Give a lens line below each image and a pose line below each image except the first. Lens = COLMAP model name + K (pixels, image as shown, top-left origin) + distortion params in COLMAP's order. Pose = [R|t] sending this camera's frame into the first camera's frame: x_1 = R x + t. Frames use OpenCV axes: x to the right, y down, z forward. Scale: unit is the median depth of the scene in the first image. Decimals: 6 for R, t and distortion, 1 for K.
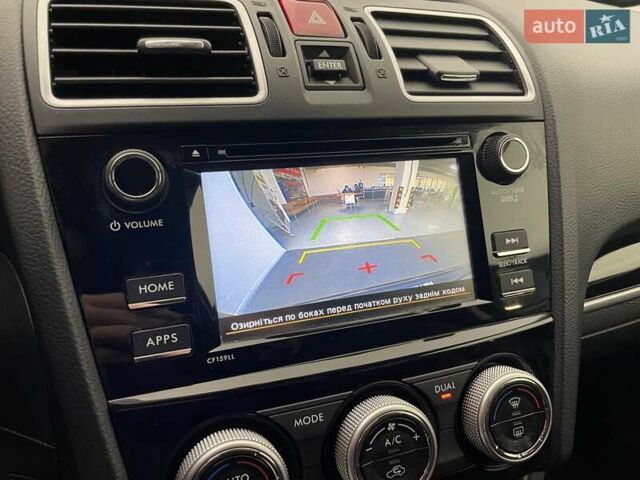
lens RADIAL K [[491.5, 0, 320.6], [0, 491.5, 236.1], [0, 0, 1]] dist [0.076268, -0.108828]
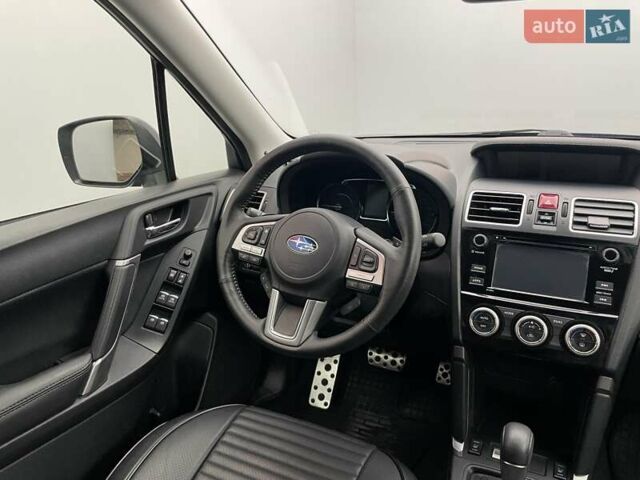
lens RADIAL K [[491.5, 0, 321.2], [0, 491.5, 236.3], [0, 0, 1]] dist [0.076268, -0.108828]
pose [[0.679509, 0.158264, -0.716393, 1.365379], [-0.249716, 0.968046, -0.023001, 0.221402], [0.689861, 0.194525, 0.697317, -2.277969]]
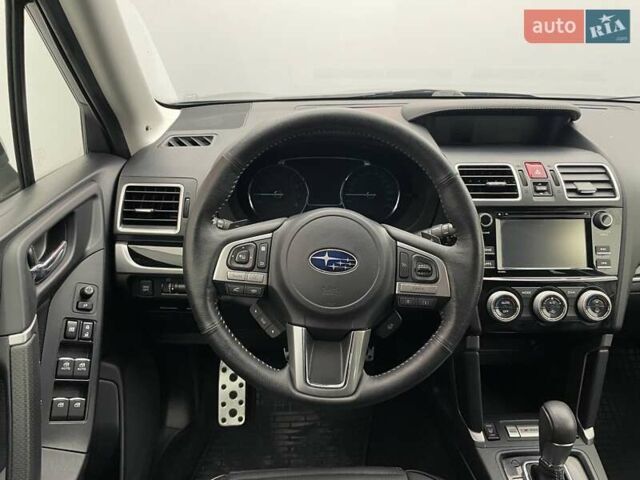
lens RADIAL K [[491.5, 0, 323.5], [0, 491.5, 239.7], [0, 0, 1]] dist [0.076268, -0.108828]
pose [[0.952123, 0.090473, -0.292021, -0.348129], [-0.098468, 0.995058, -0.012768, 0.162978], [0.289423, 0.040911, 0.956327, -2.416914]]
